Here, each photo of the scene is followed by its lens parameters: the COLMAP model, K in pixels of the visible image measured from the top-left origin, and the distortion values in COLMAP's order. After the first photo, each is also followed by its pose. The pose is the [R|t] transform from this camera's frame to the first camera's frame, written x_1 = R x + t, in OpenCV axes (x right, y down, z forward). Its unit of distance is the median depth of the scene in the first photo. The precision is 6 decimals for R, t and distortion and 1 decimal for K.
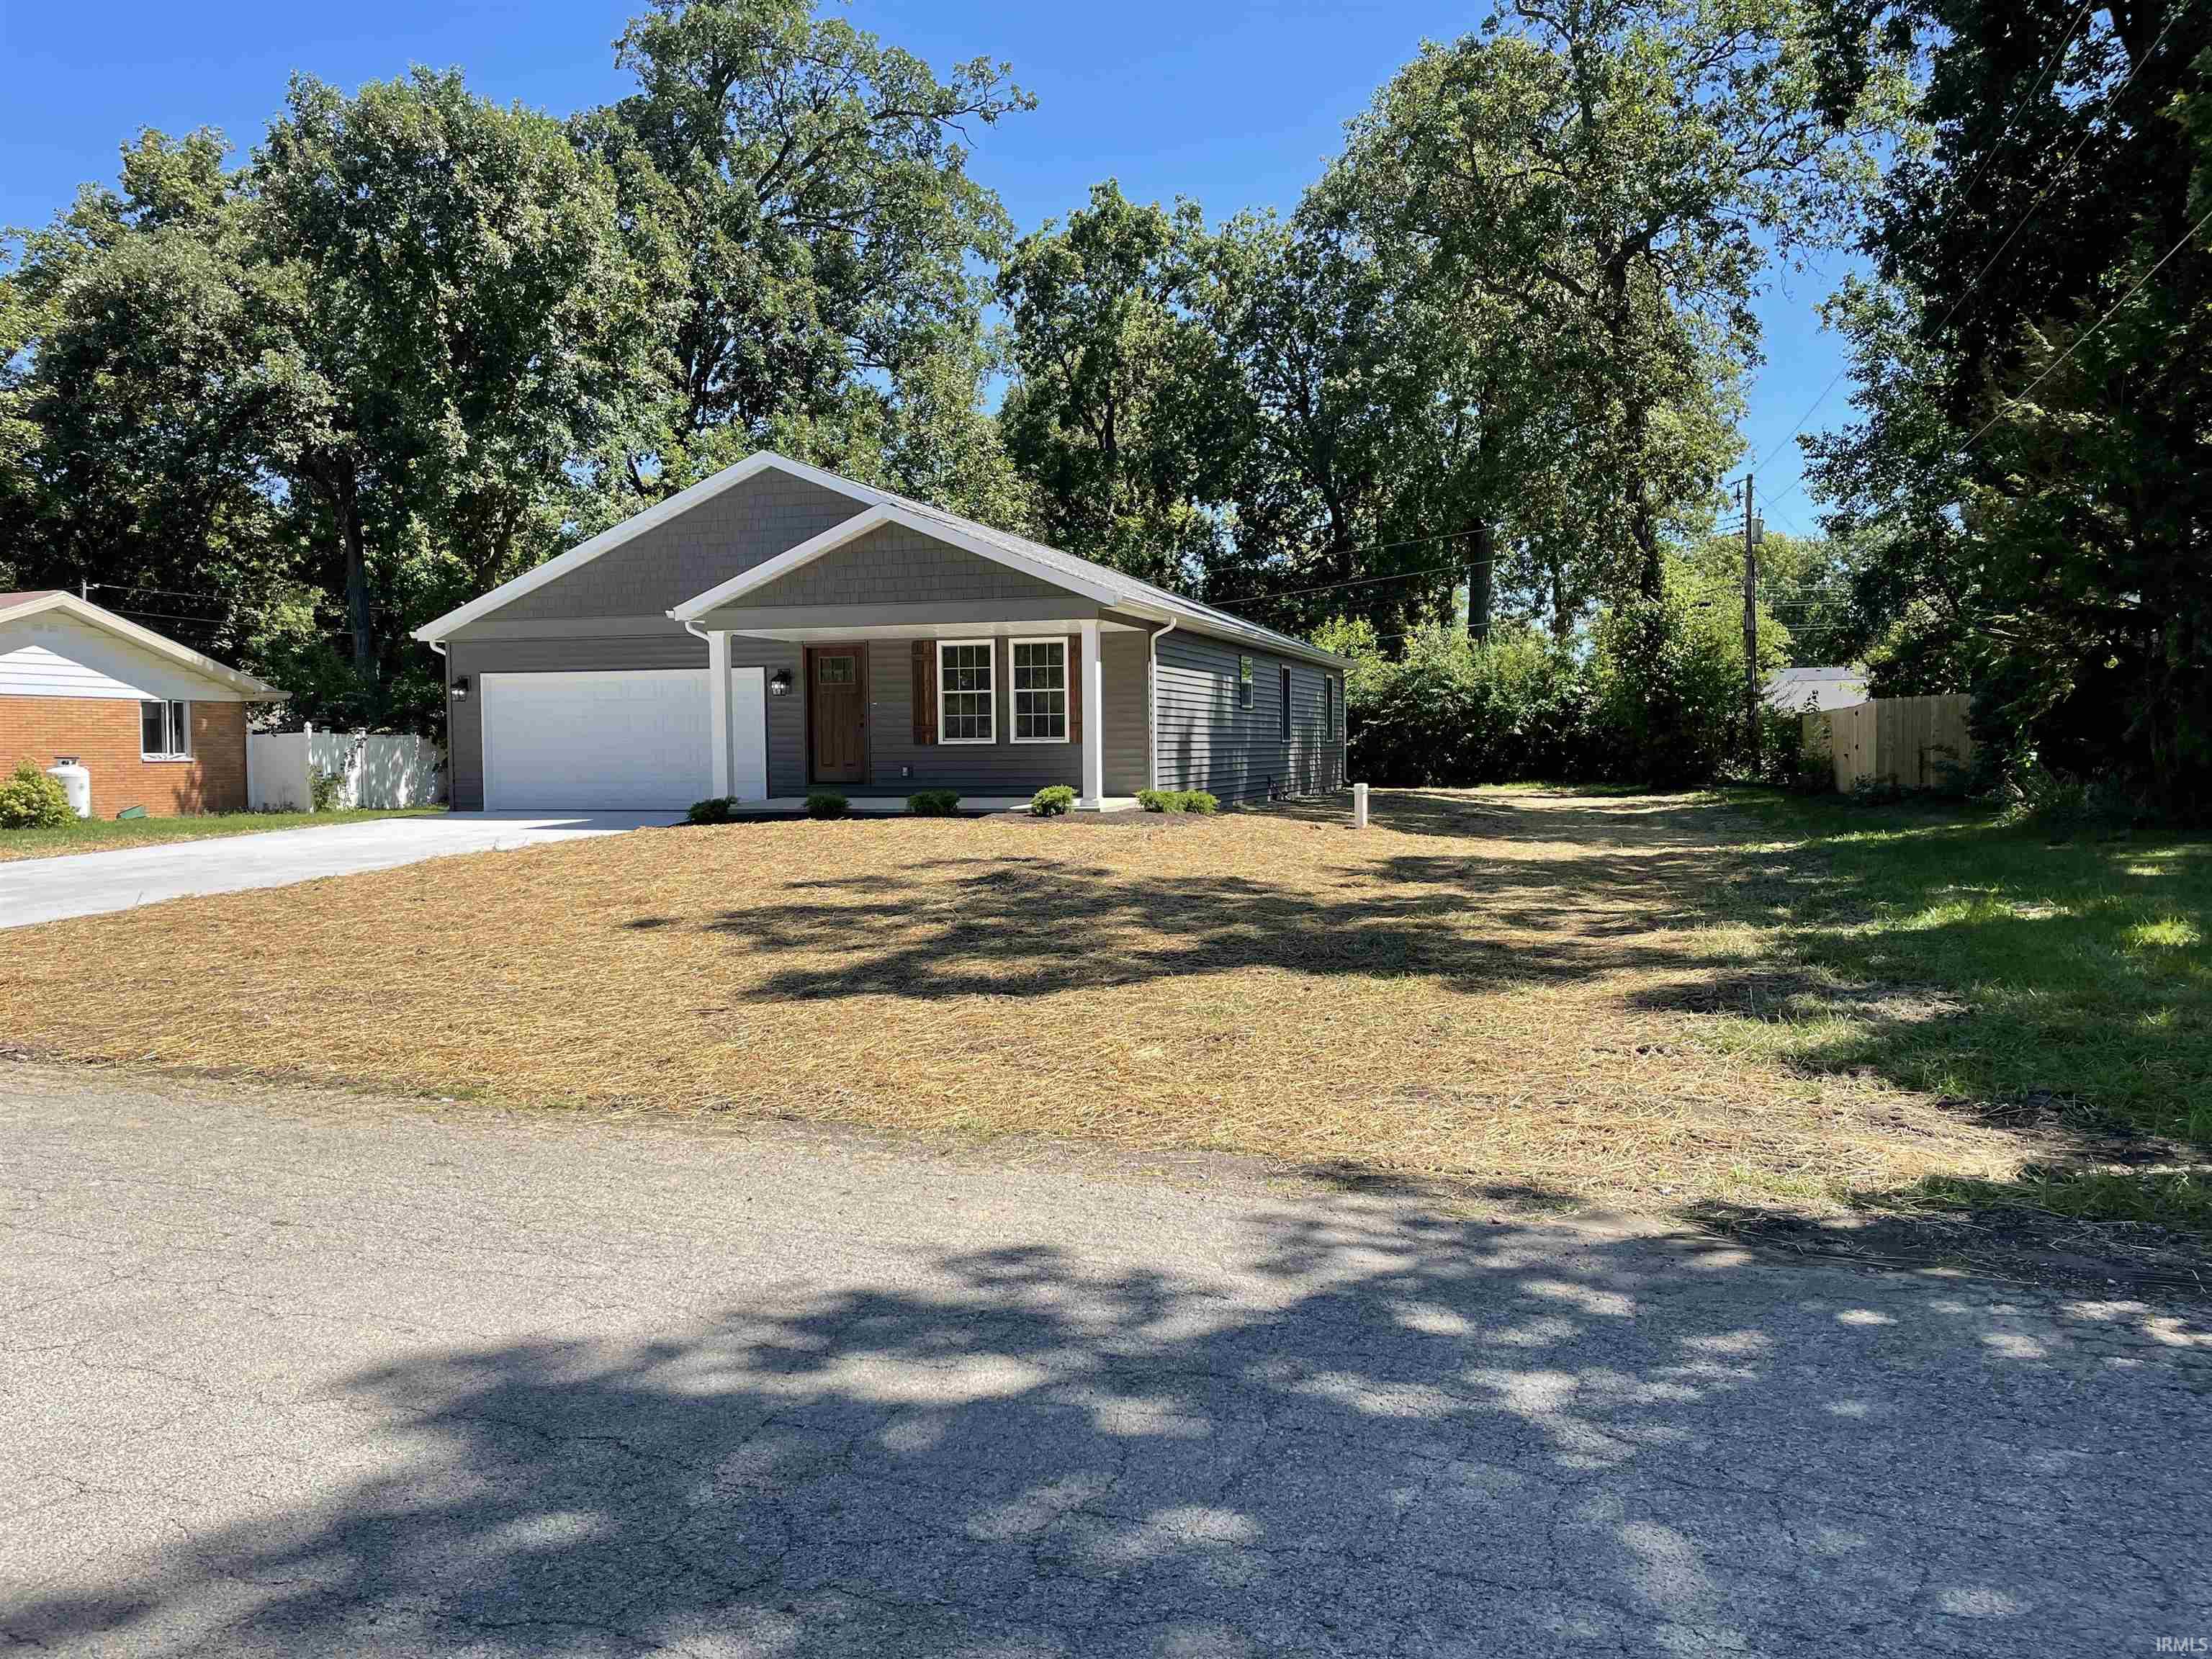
lens RADIAL K [[1672.4, 0, 1124.7], [0, 1672.4, 840.7], [0, 0, 1]] dist [0.056590, -0.060021]
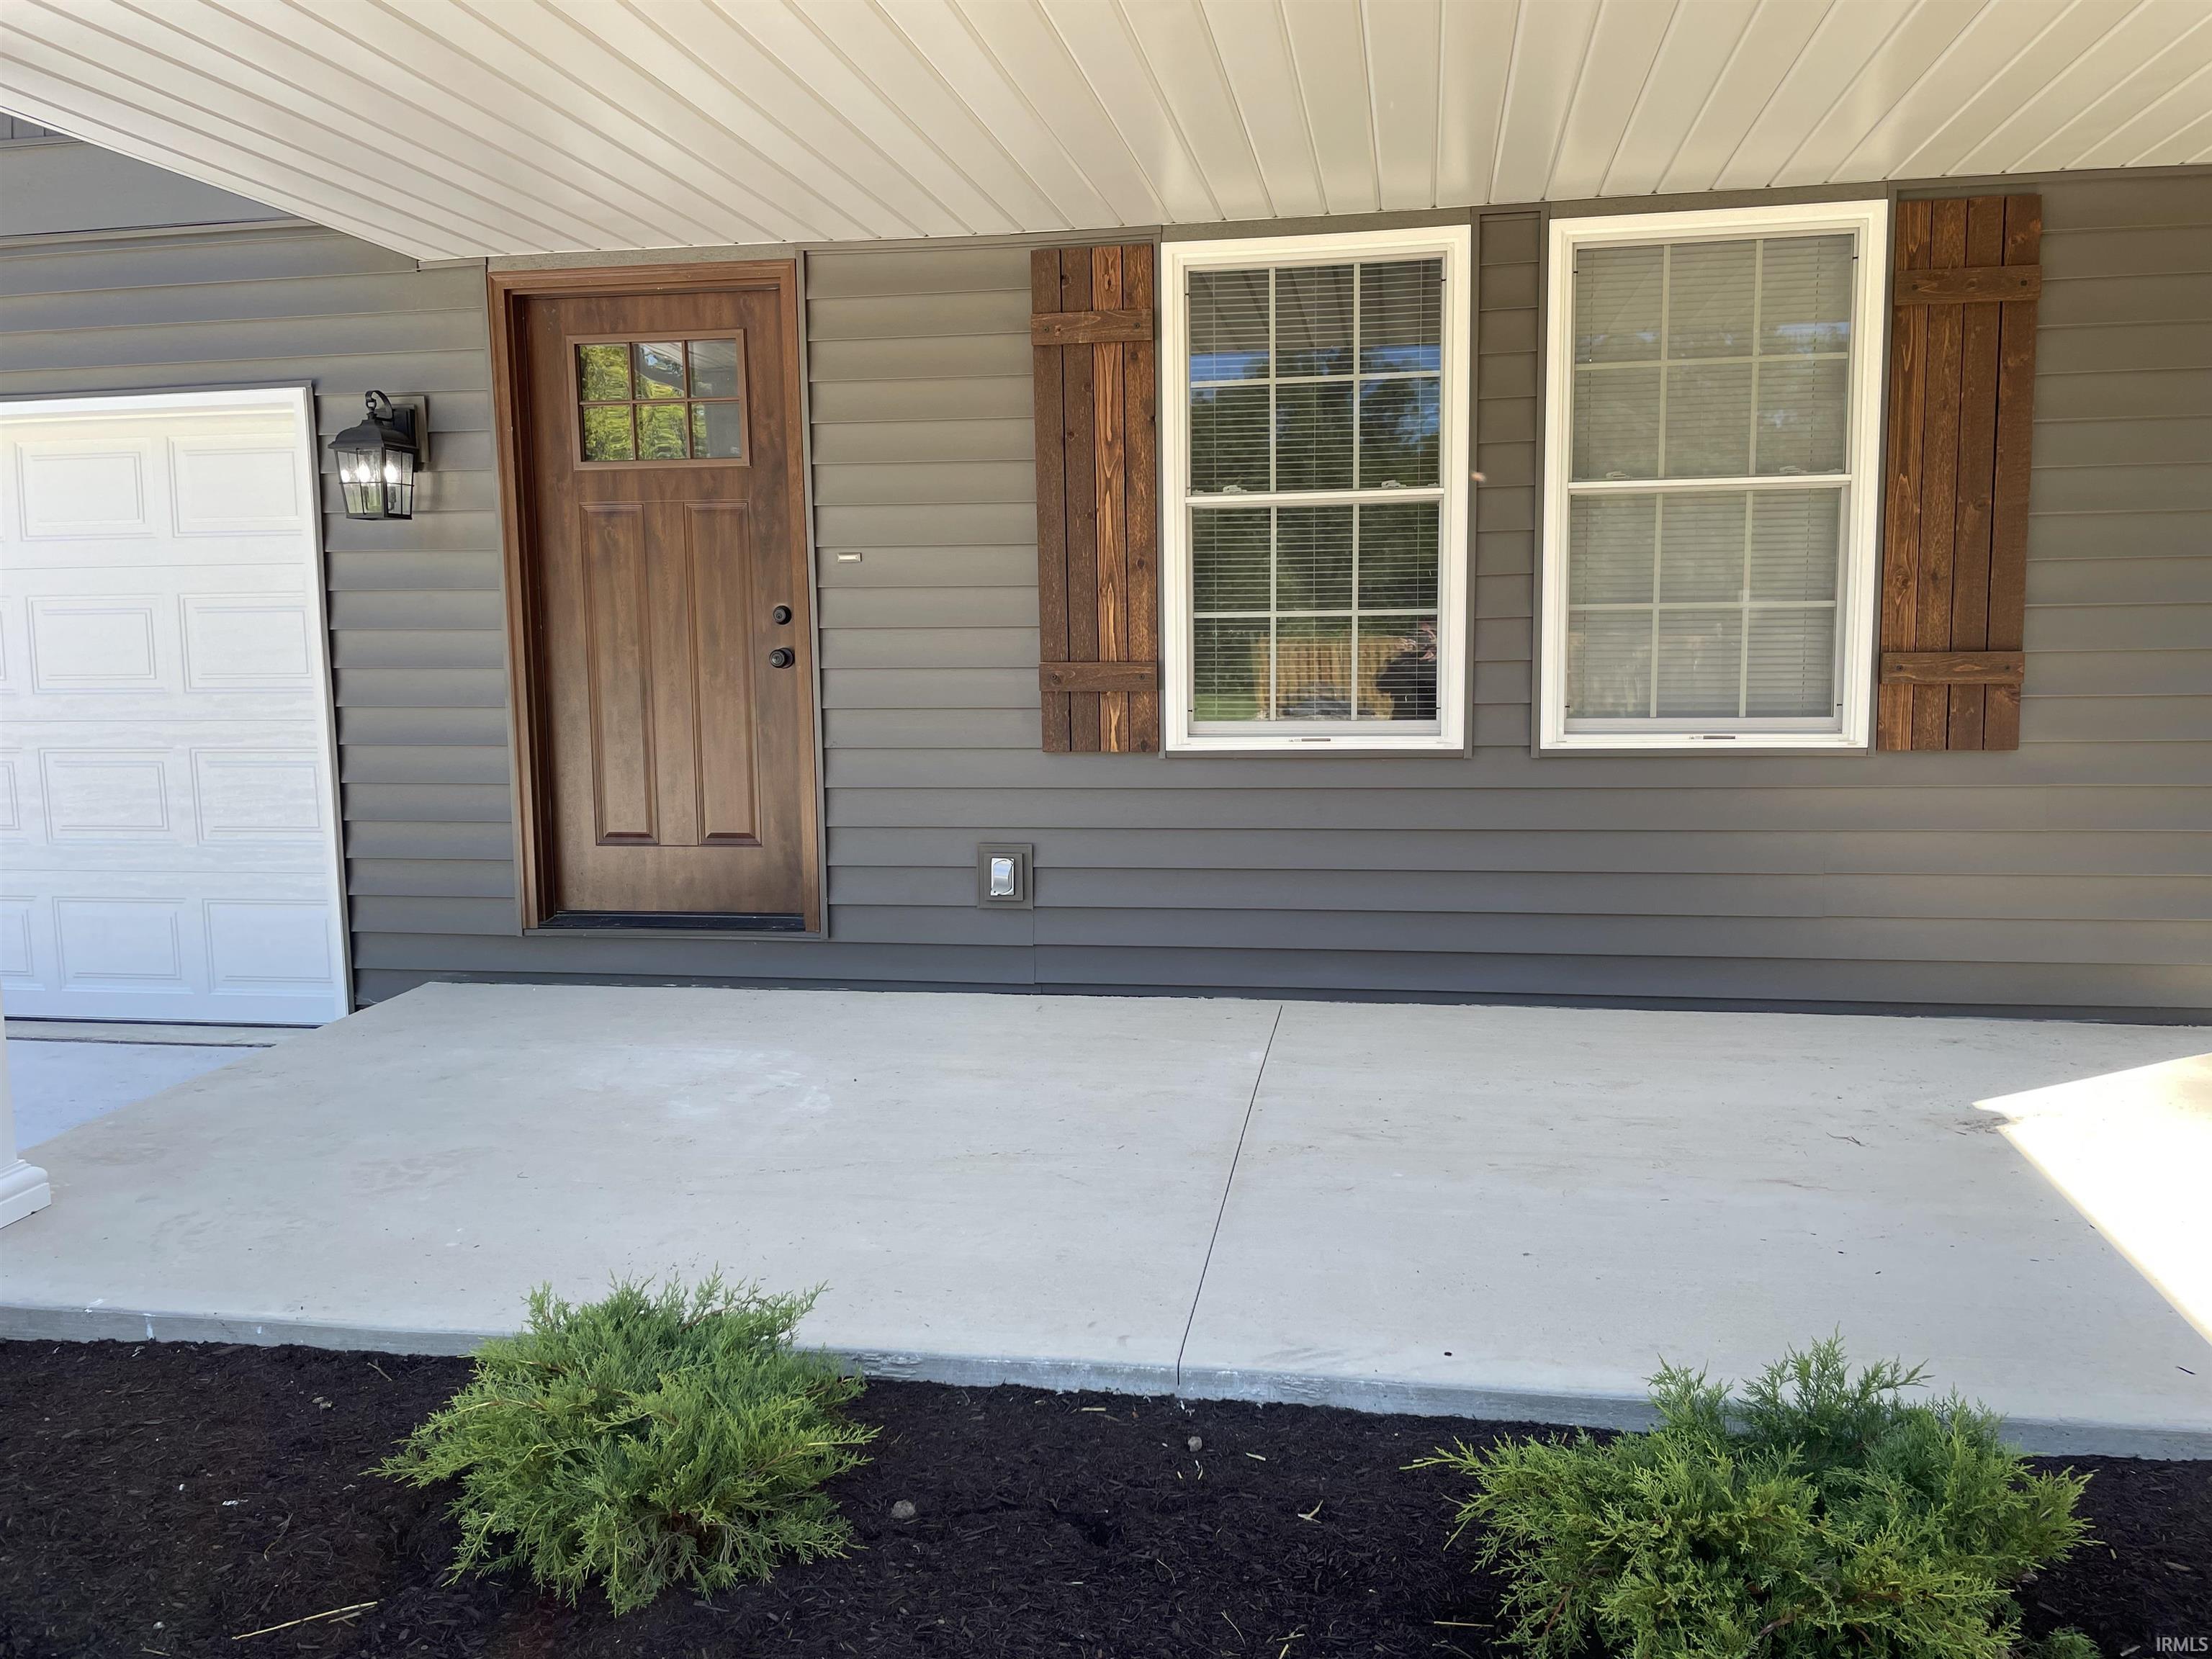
lens RADIAL K [[1672.4, 0, 1104.8], [0, 1672.4, 820.5], [0, 0, 1]] dist [0.056590, -0.060021]
pose [[0.993503, -0.017444, 0.112464, -0.089851], [0.011581, 0.998549, 0.052583, -0.037951], [-0.113218, -0.050939, 0.992263, 0.499401]]
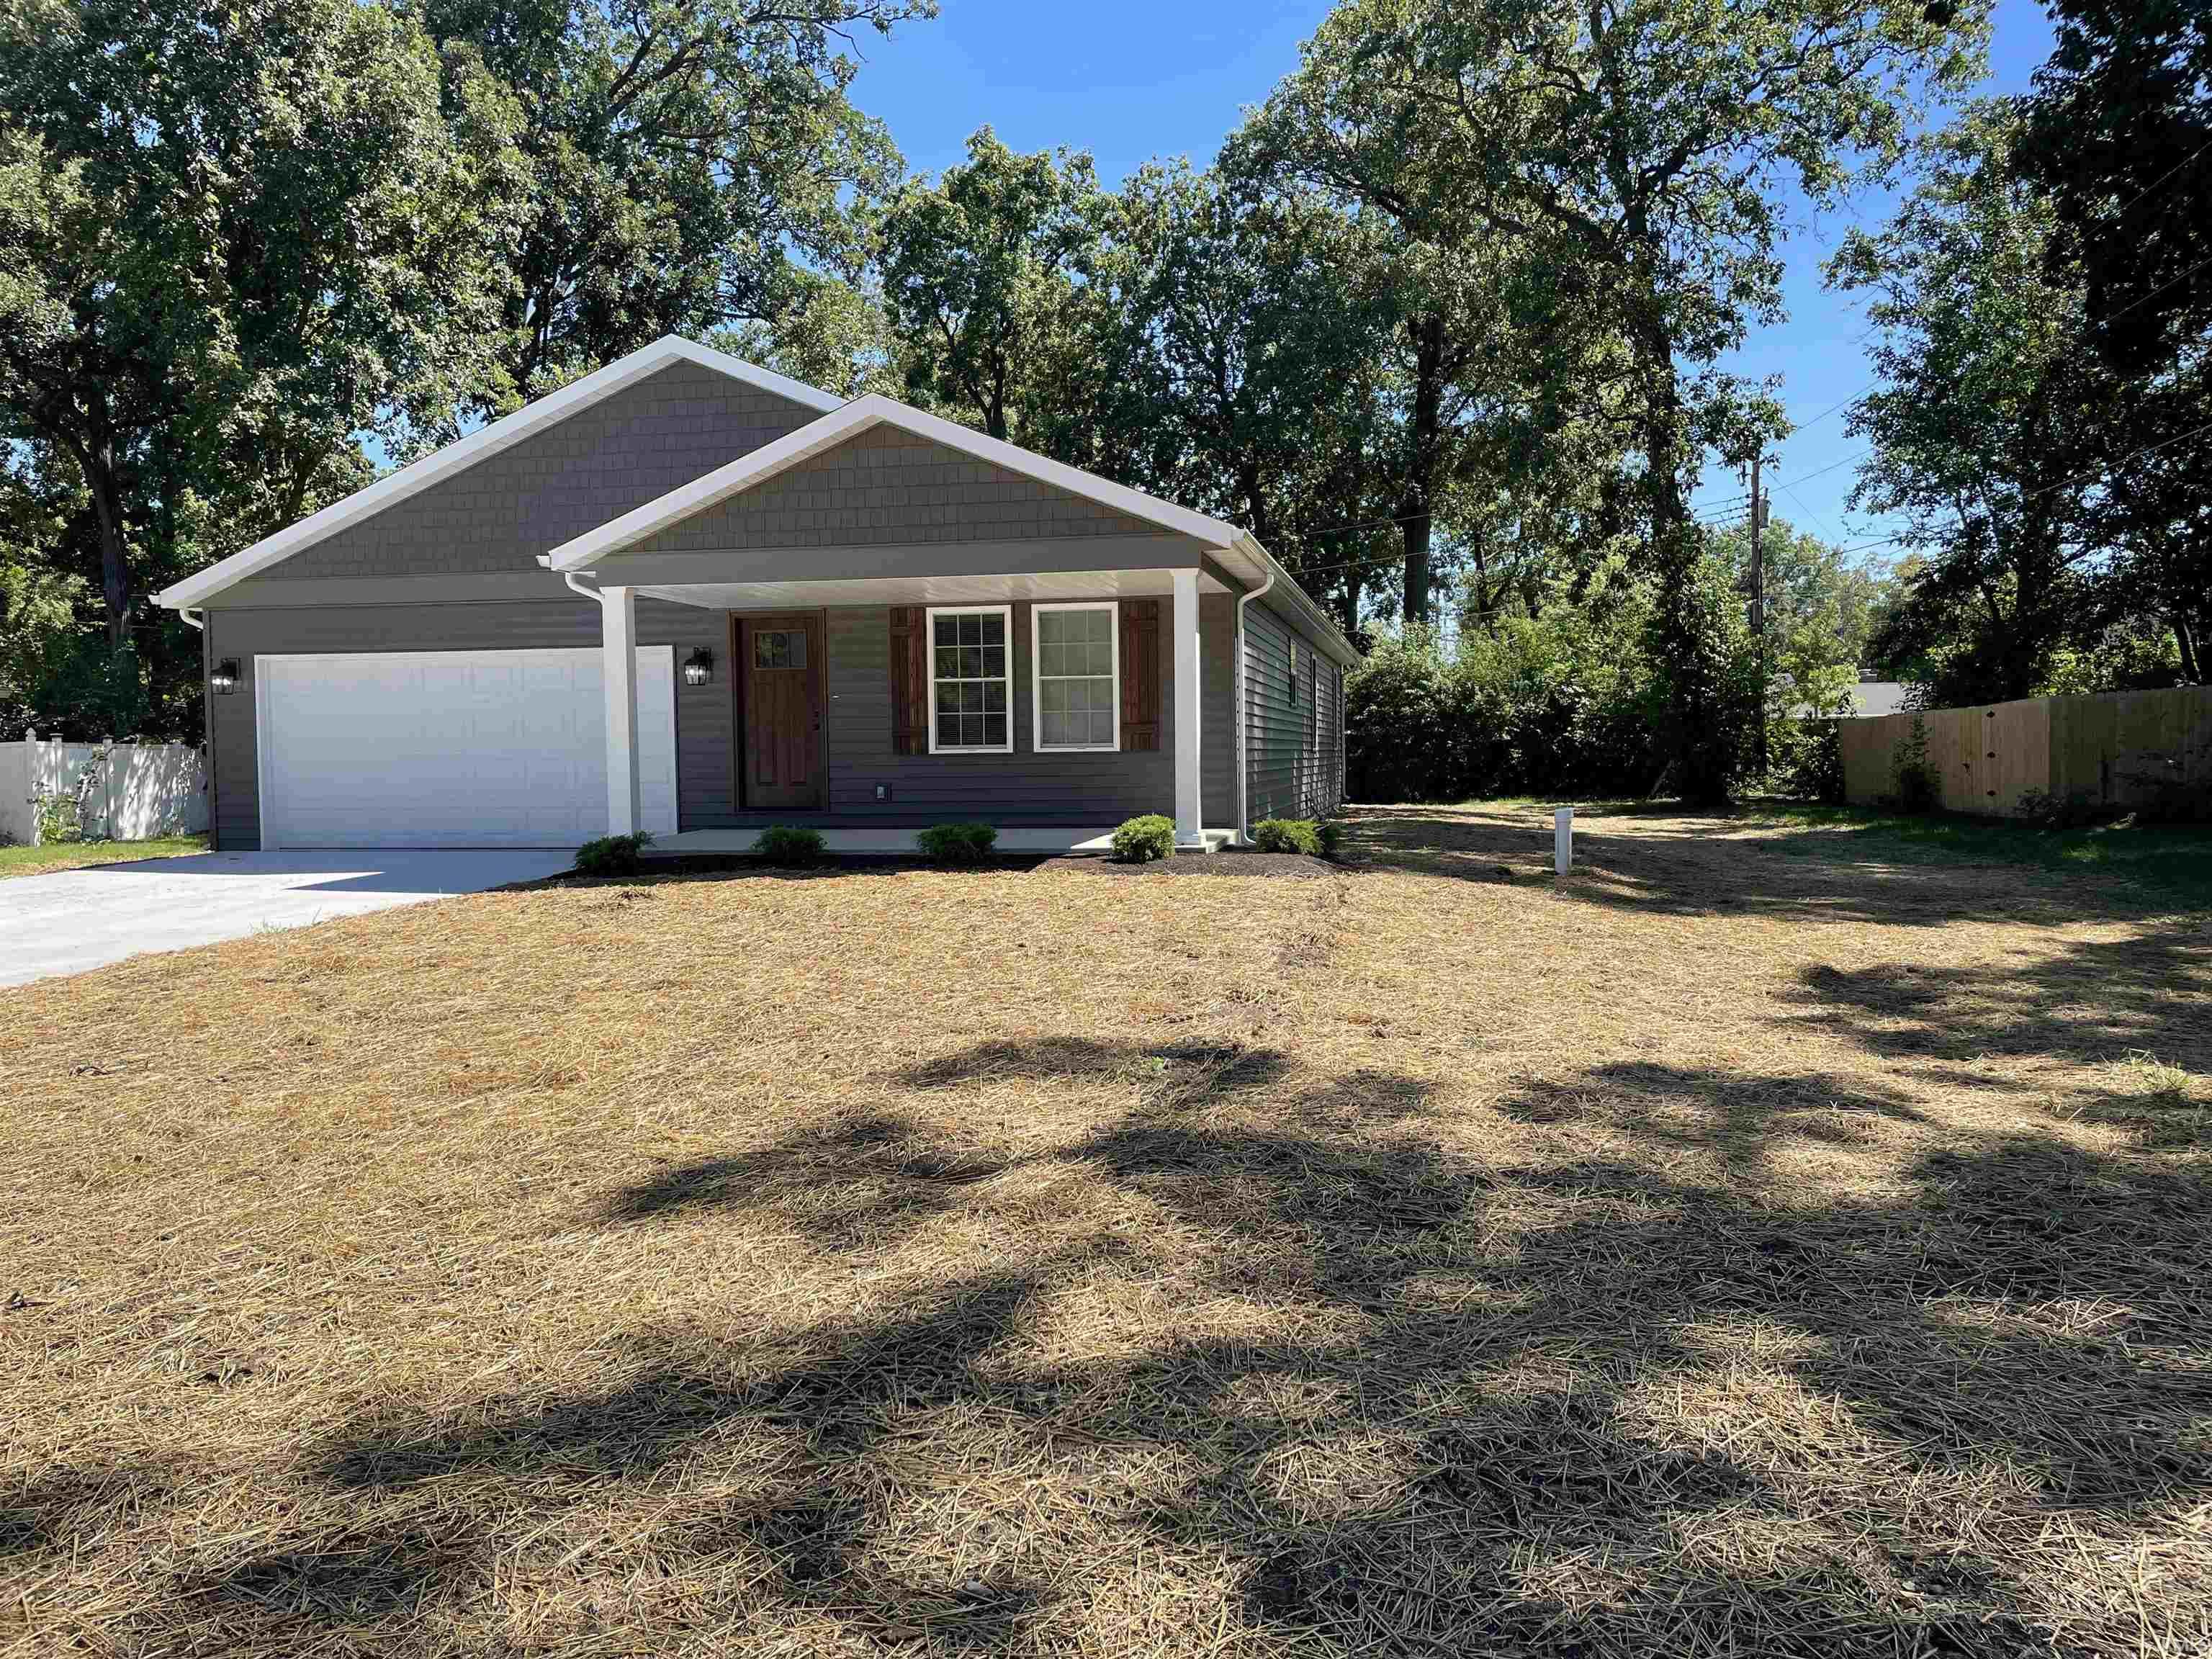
lens RADIAL K [[1672.4, 0, 1089.1], [0, 1672.4, 828.6], [0, 0, 1]] dist [0.056590, -0.060021]
pose [[0.996520, -0.005090, 0.083197, -0.064712], [0.006143, 0.999904, -0.012407, -0.010876], [-0.083126, 0.012875, 0.996456, 0.184701]]
